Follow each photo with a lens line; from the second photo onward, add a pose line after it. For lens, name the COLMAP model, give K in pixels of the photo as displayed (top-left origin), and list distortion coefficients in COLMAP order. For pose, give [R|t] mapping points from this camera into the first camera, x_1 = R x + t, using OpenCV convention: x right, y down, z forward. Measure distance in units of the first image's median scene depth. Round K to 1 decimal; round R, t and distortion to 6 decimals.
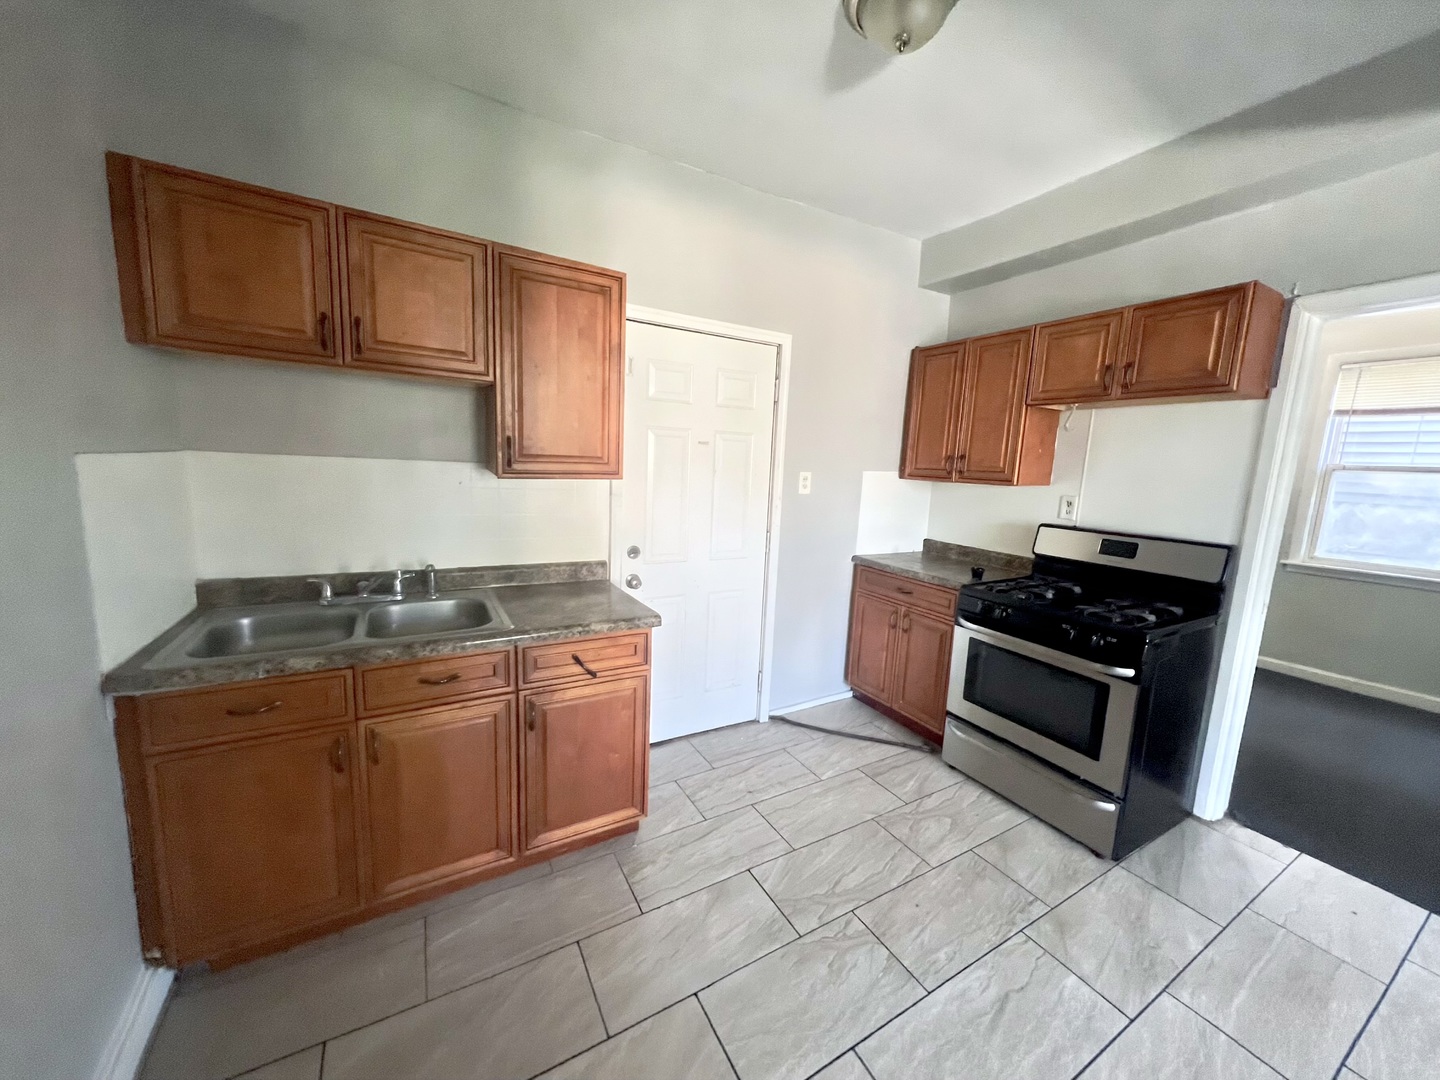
lens RADIAL K [[533.1, 0, 724.0], [0, 533.1, 531.0], [0, 0, 1]] dist [0.017904, -0.000459]
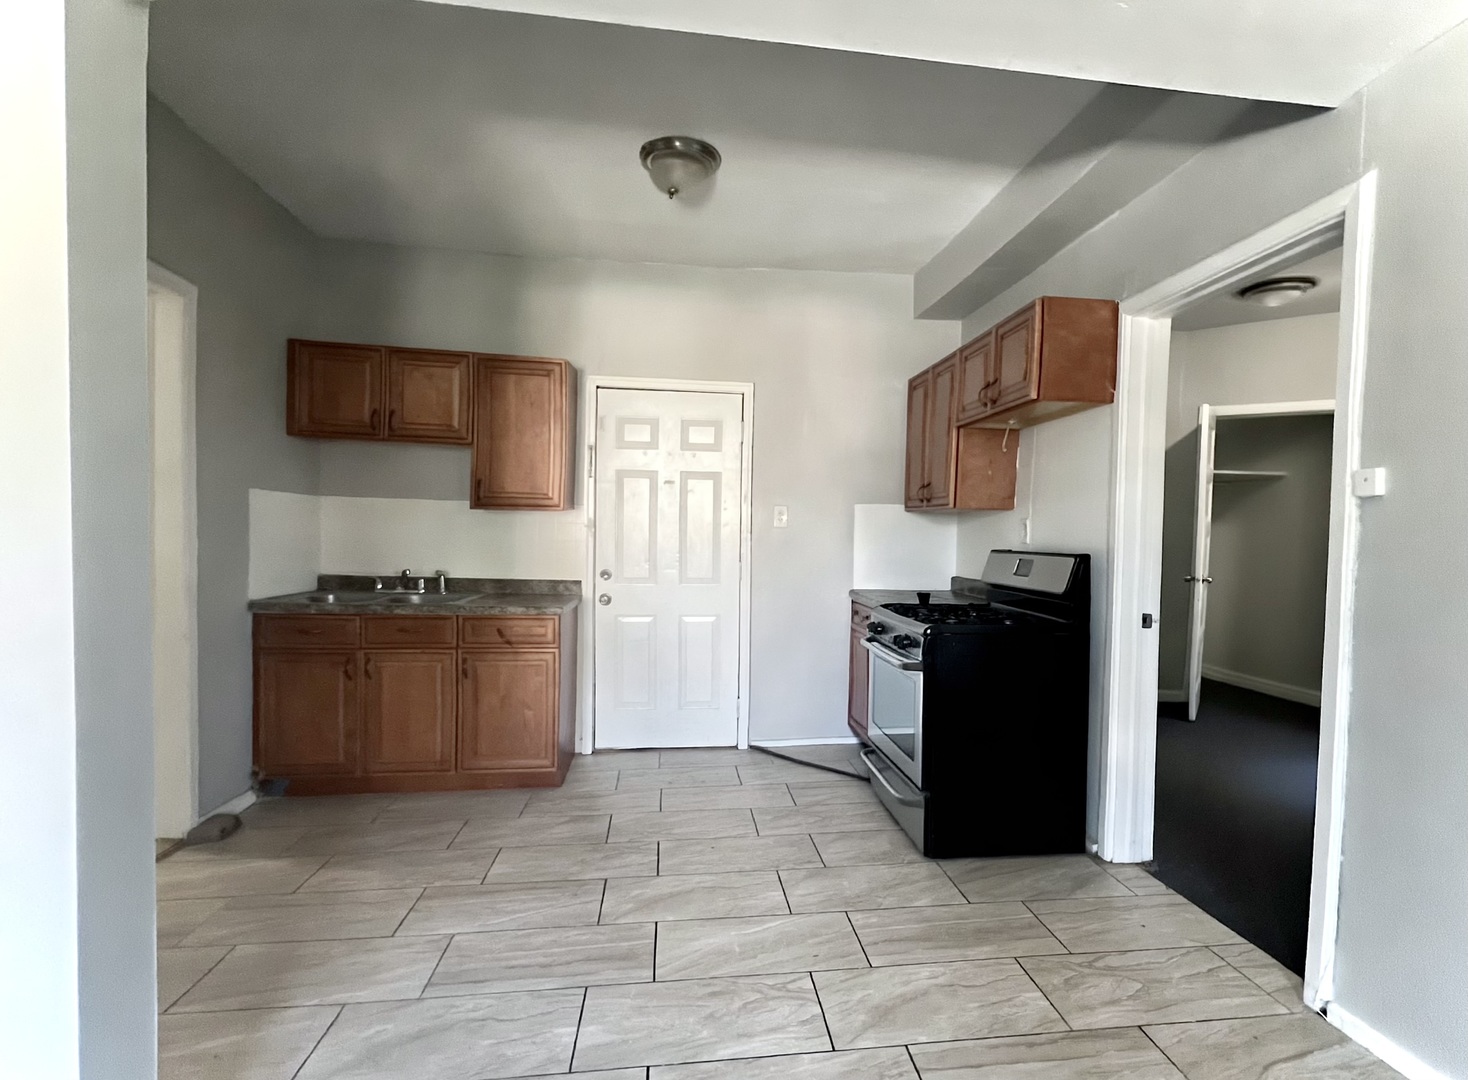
lens RADIAL K [[710.3, 0, 765.9], [0, 710.3, 559.0], [0, 0, 1]] dist [0.031534, 0.001421]
pose [[0.924112, -0.014932, -0.381829, 0.801568], [-0.026868, 0.994224, -0.103907, 0.167566], [0.381175, 0.106280, 0.918373, -0.346924]]
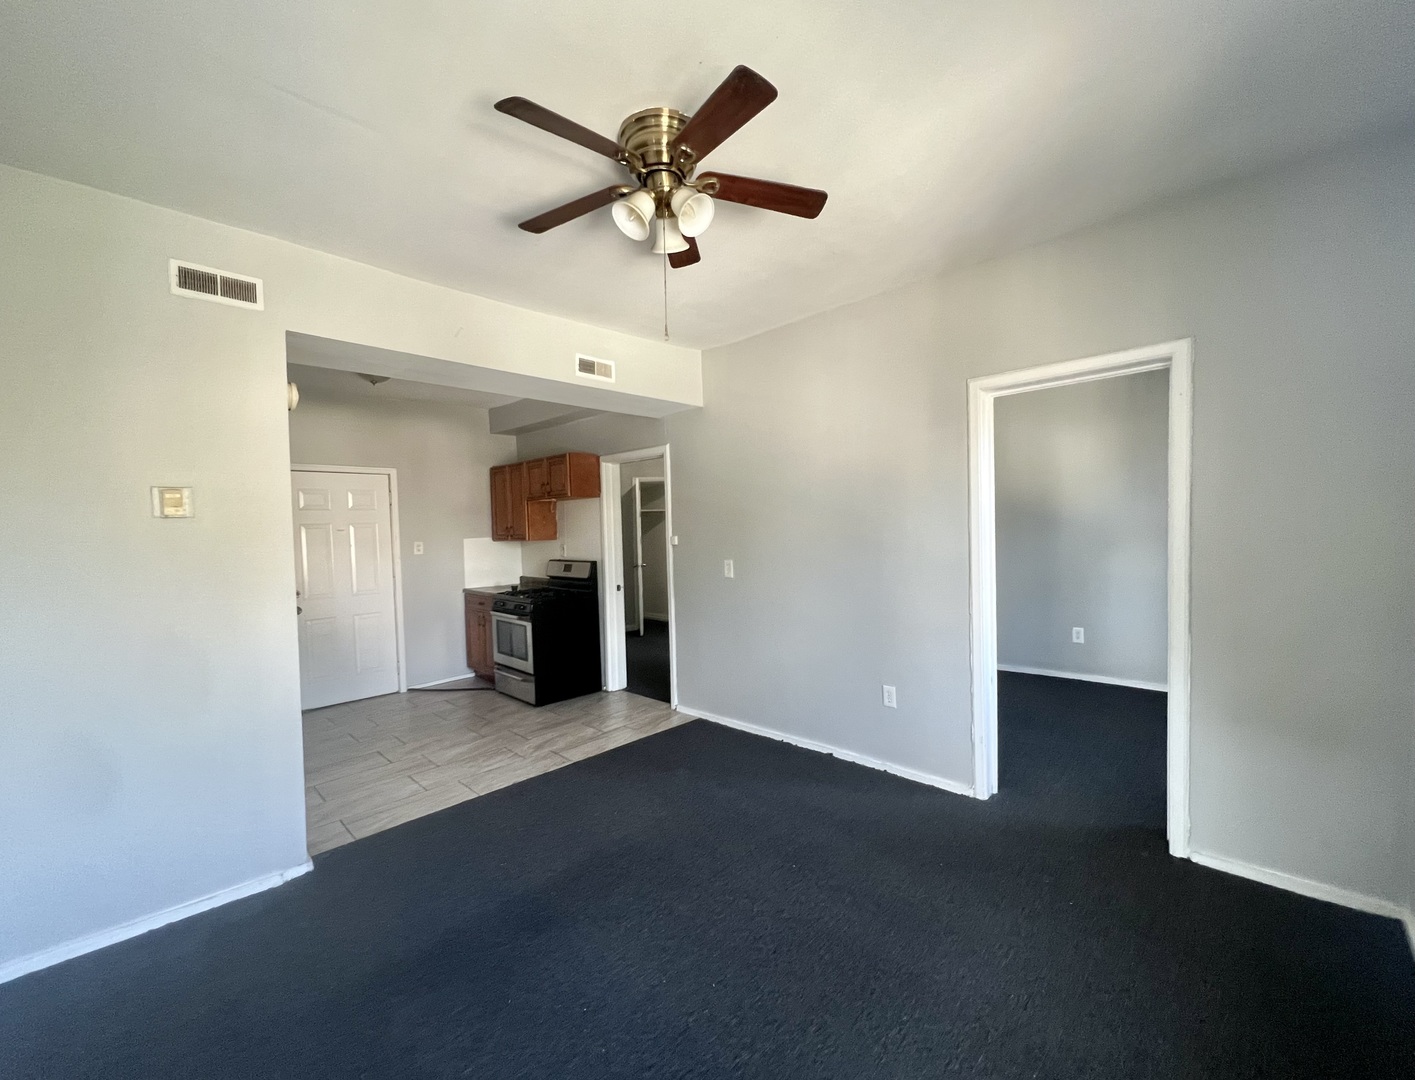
lens RADIAL K [[576.3, 0, 717.8], [0, 576.3, 550.2], [0, 0, 1]] dist [0.002252, -0.000036]
pose [[0.958789, -0.078637, 0.273019, 0.697541], [0.103789, 0.991464, -0.078917, 0.200974], [-0.264482, 0.104001, 0.958766, -1.288137]]
